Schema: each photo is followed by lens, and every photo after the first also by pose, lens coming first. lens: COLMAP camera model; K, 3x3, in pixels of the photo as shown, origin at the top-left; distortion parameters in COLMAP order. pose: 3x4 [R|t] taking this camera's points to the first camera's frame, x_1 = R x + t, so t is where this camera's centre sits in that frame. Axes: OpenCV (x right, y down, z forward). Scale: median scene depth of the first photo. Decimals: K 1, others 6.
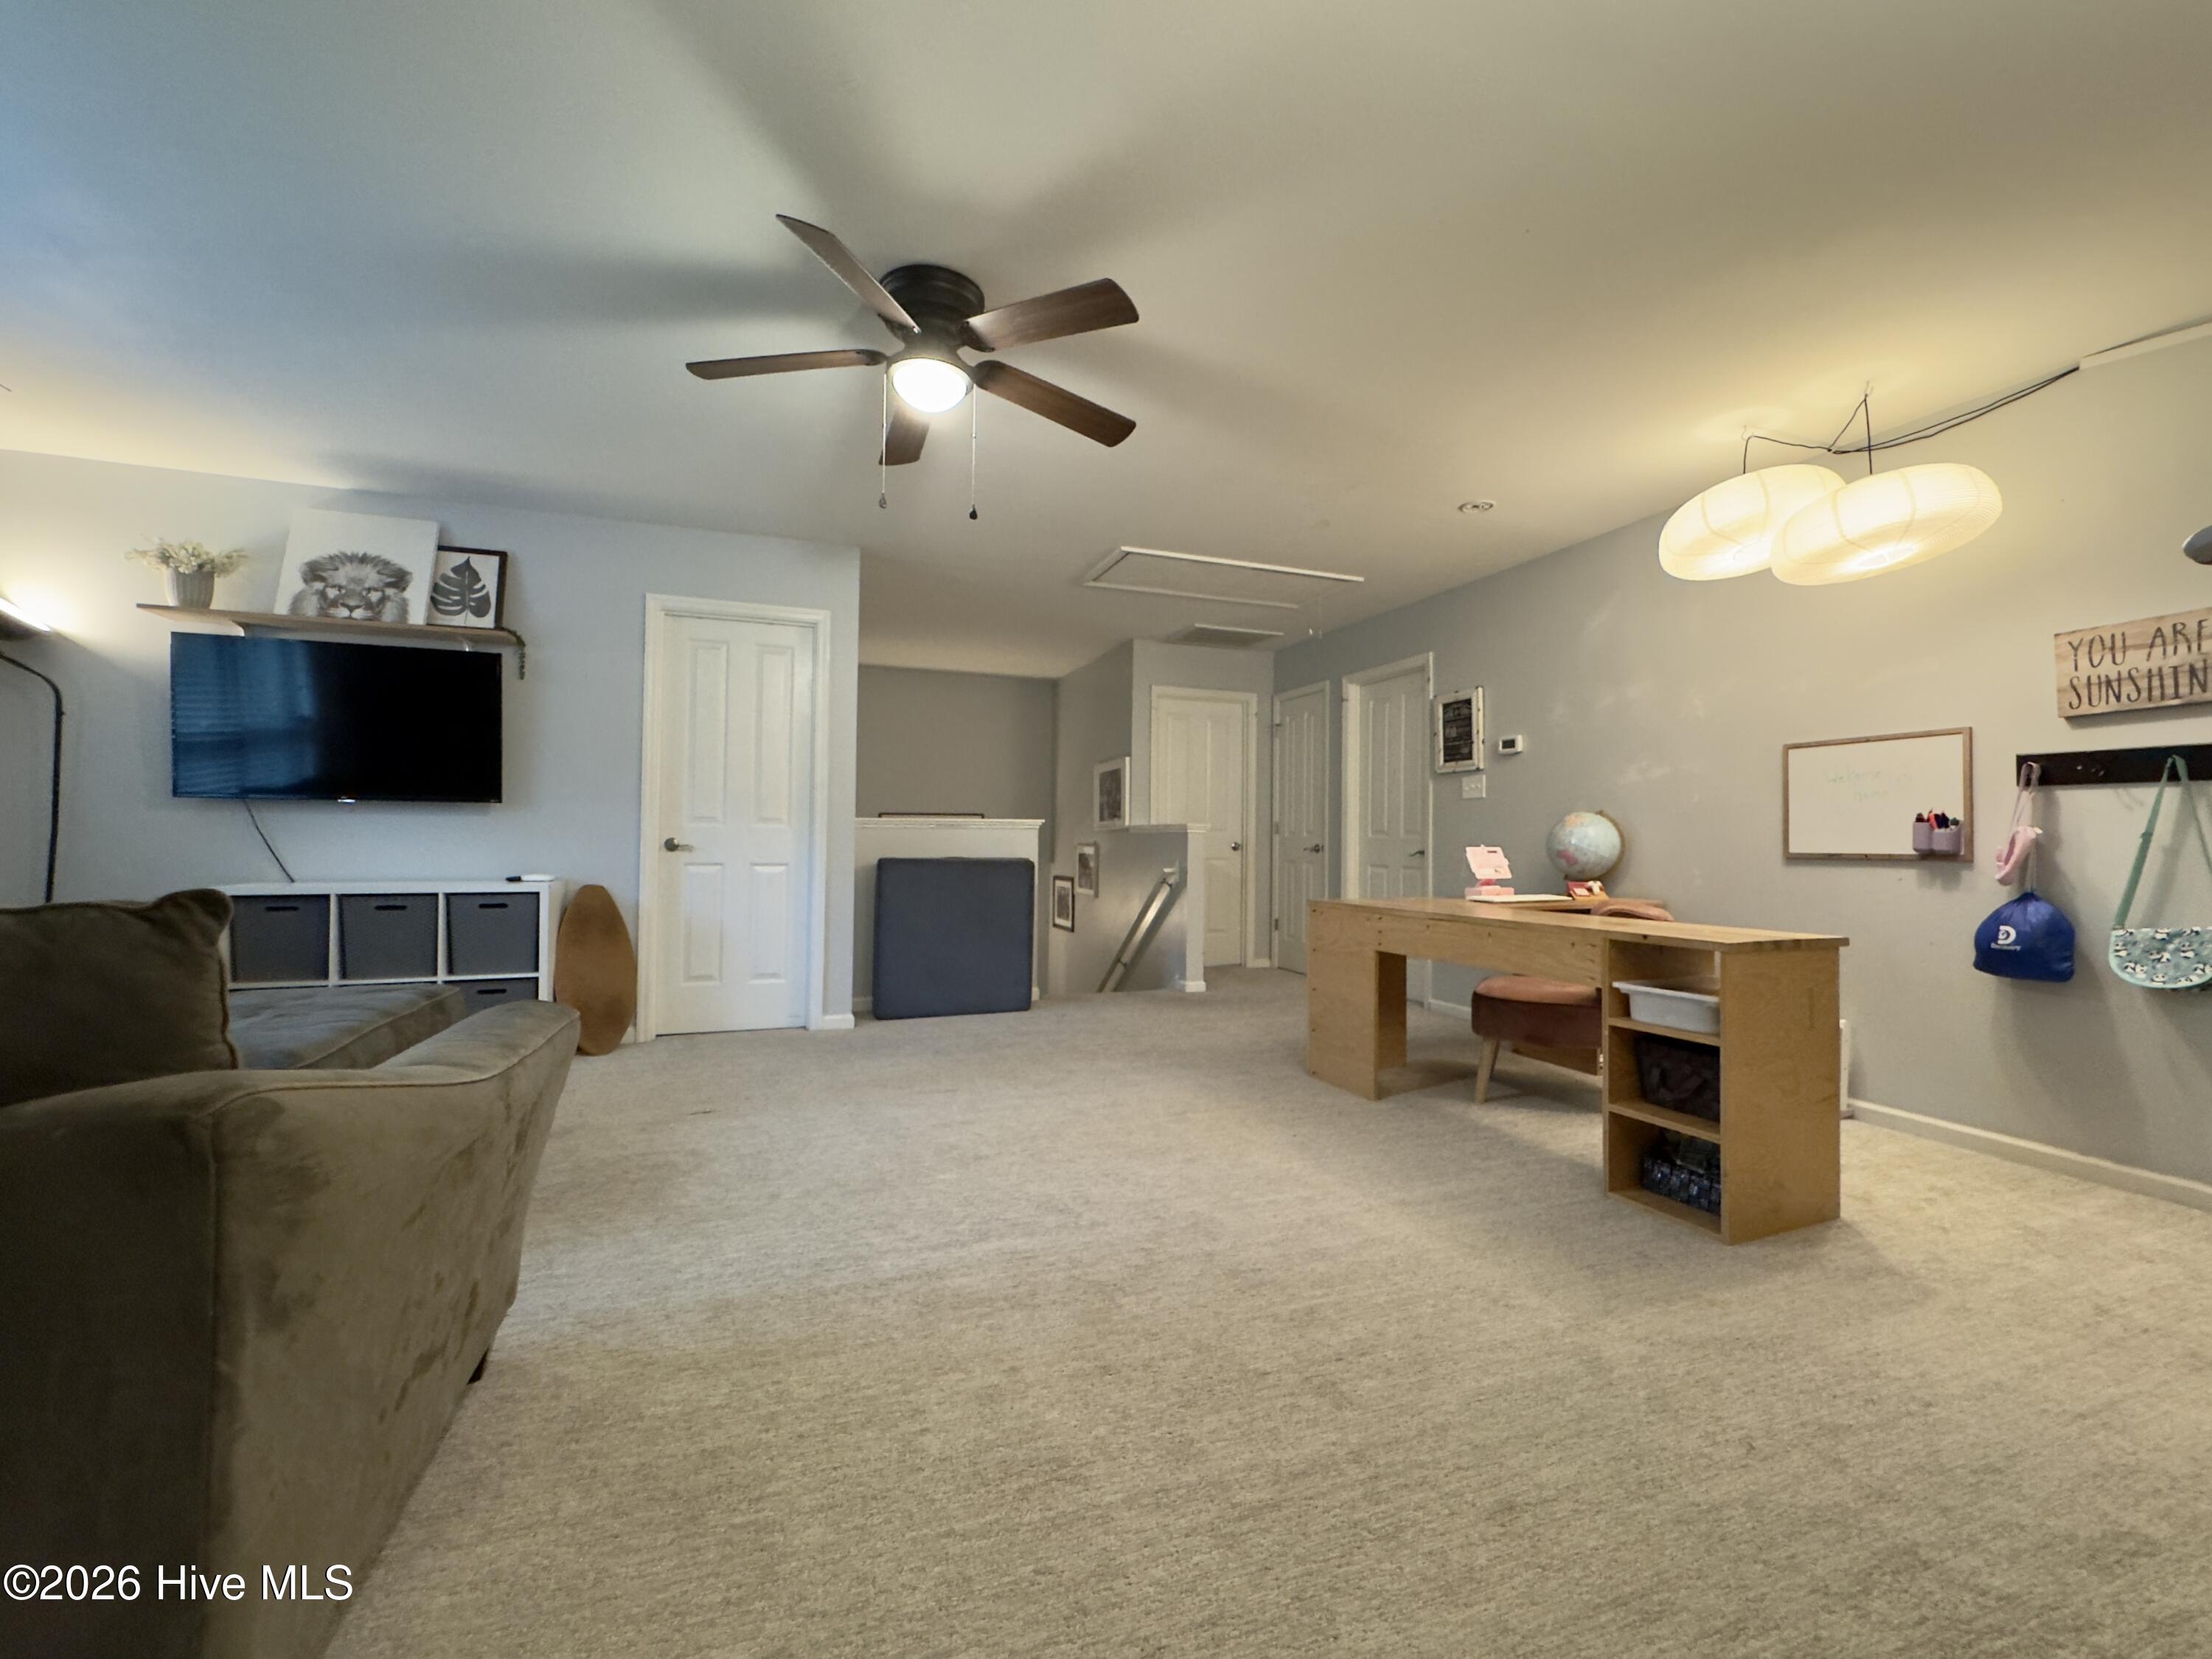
lens RADIAL K [[905.6, 0, 1106.0], [0, 905.6, 829.5], [0, 0, 1]] dist [-0.001207, -0.000292]
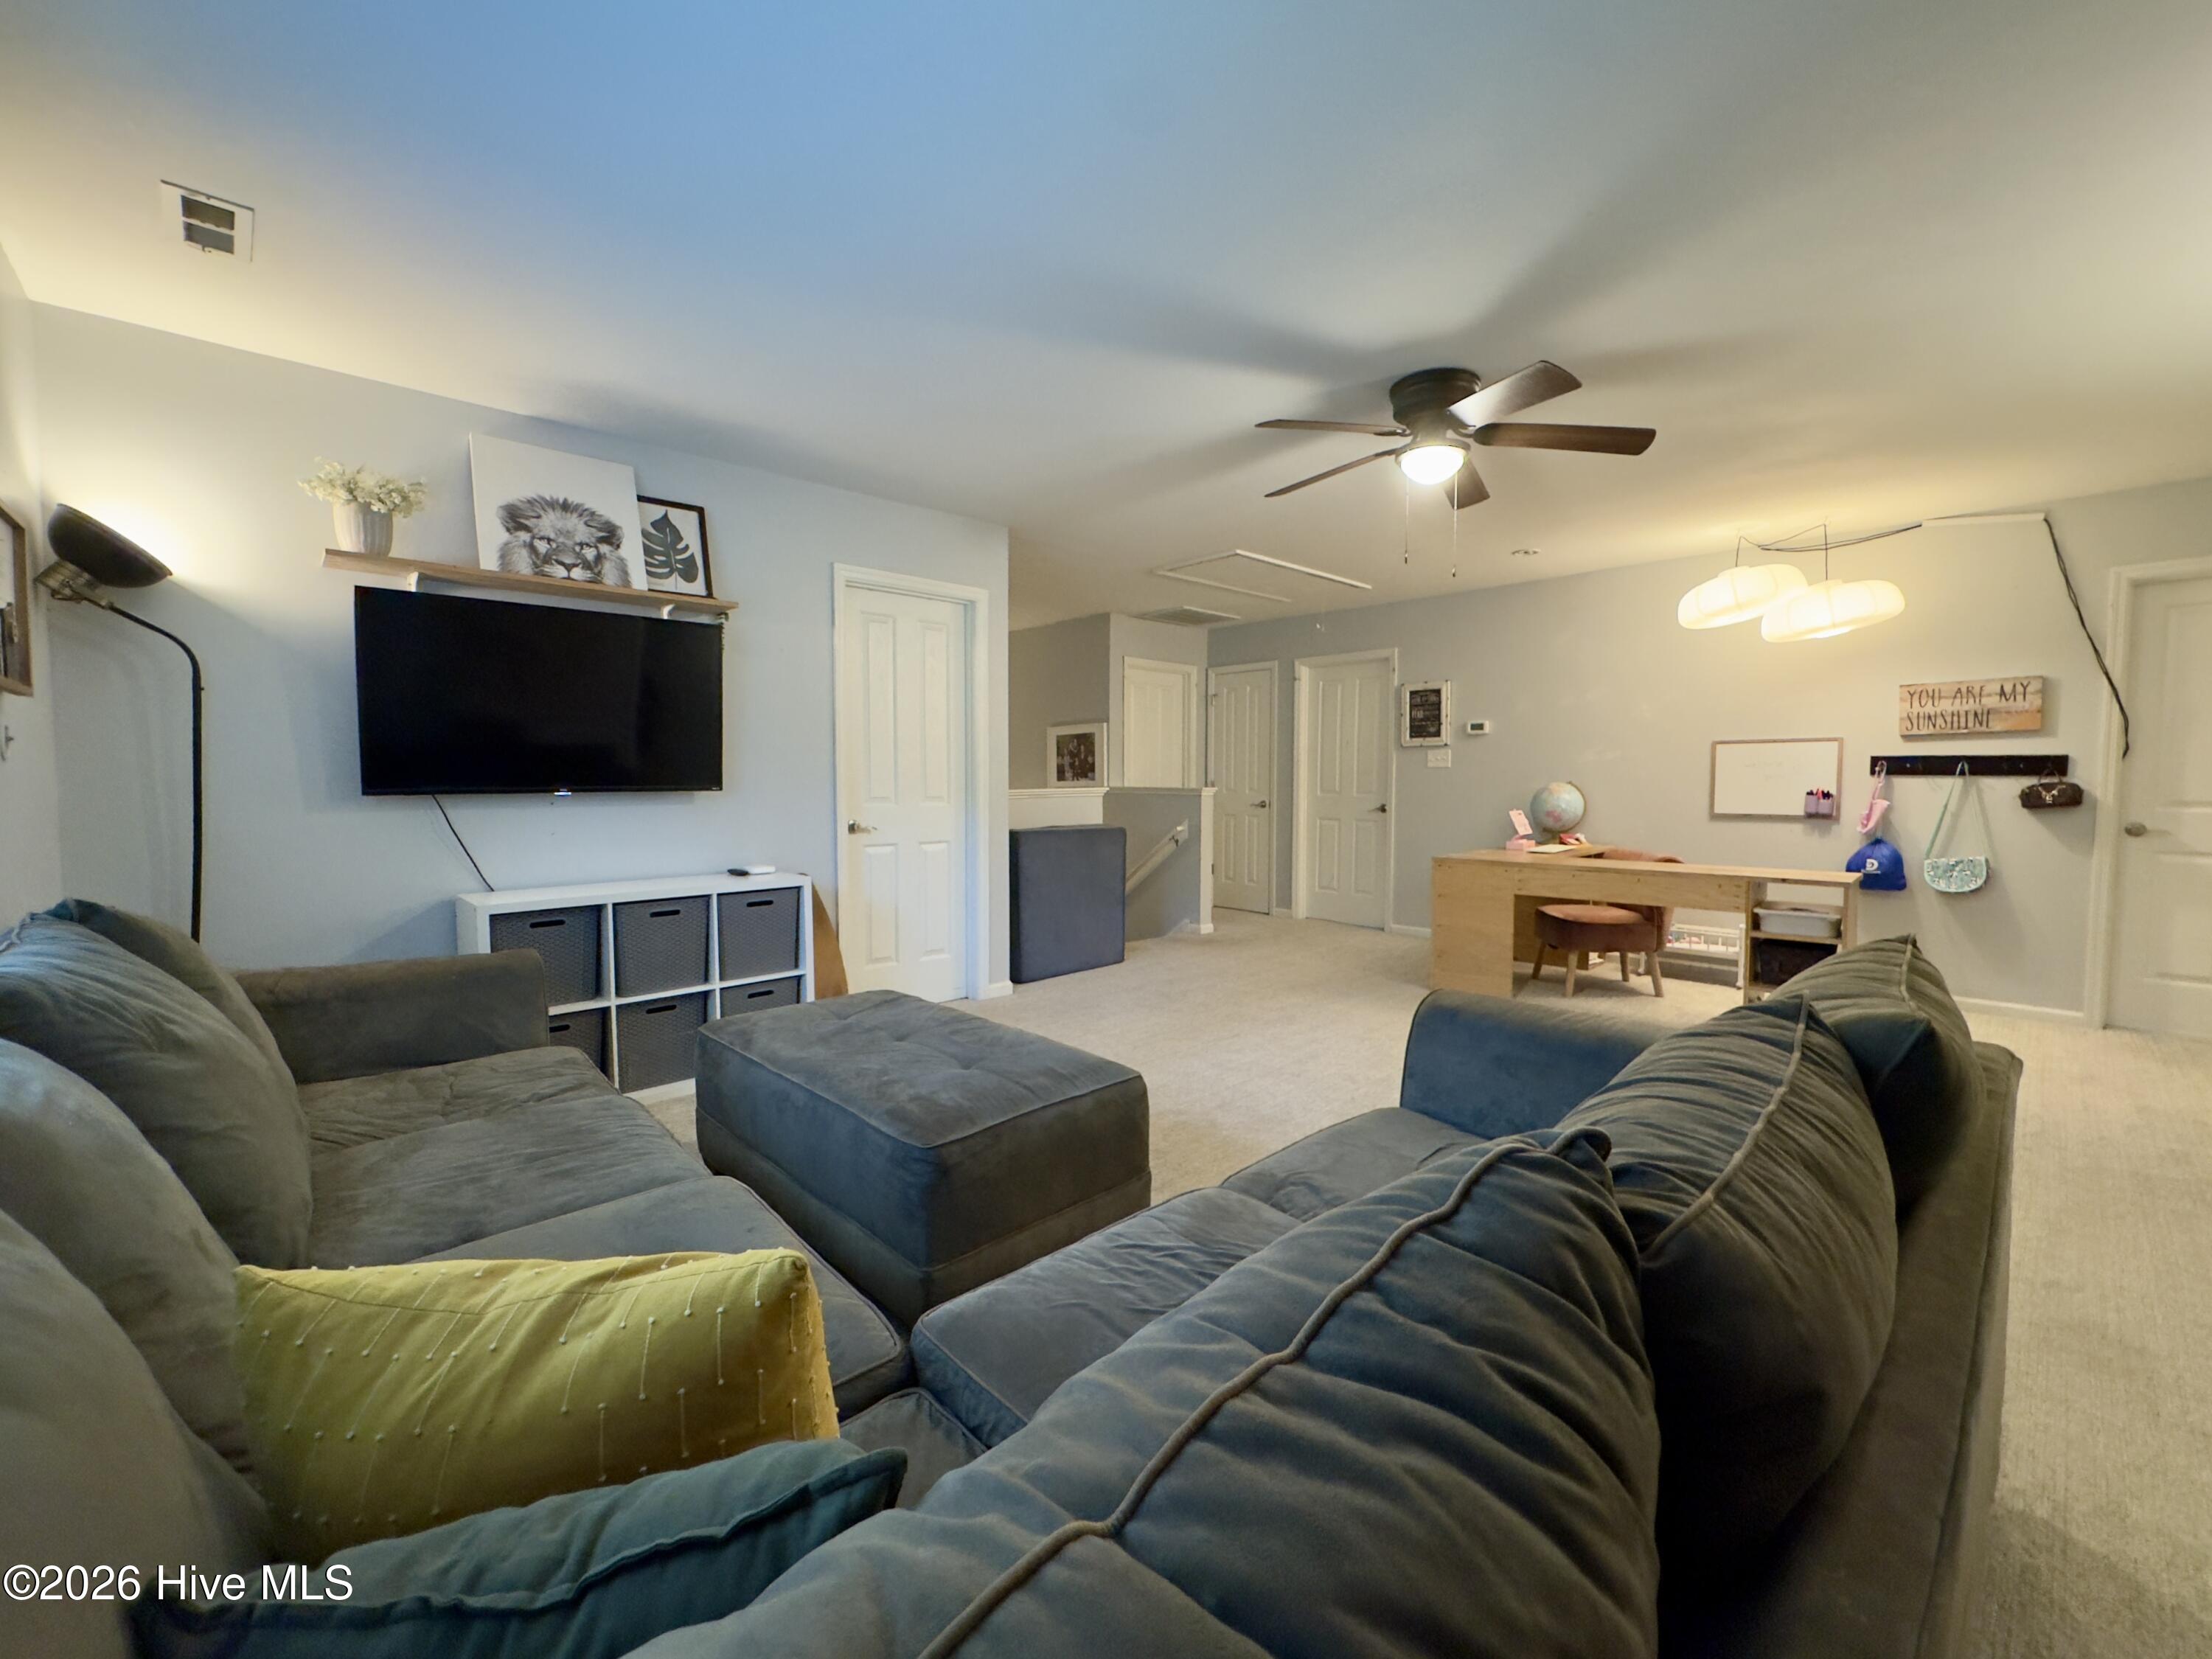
lens RADIAL K [[896.8, 0, 1097.7], [0, 896.8, 828.6], [0, 0, 1]] dist [0.000451, 0.000208]
pose [[0.921891, -0.033728, 0.385977, -0.690504], [0.005426, 0.997230, 0.074183, -0.058015], [-0.387410, -0.066294, 0.919521, 0.018225]]
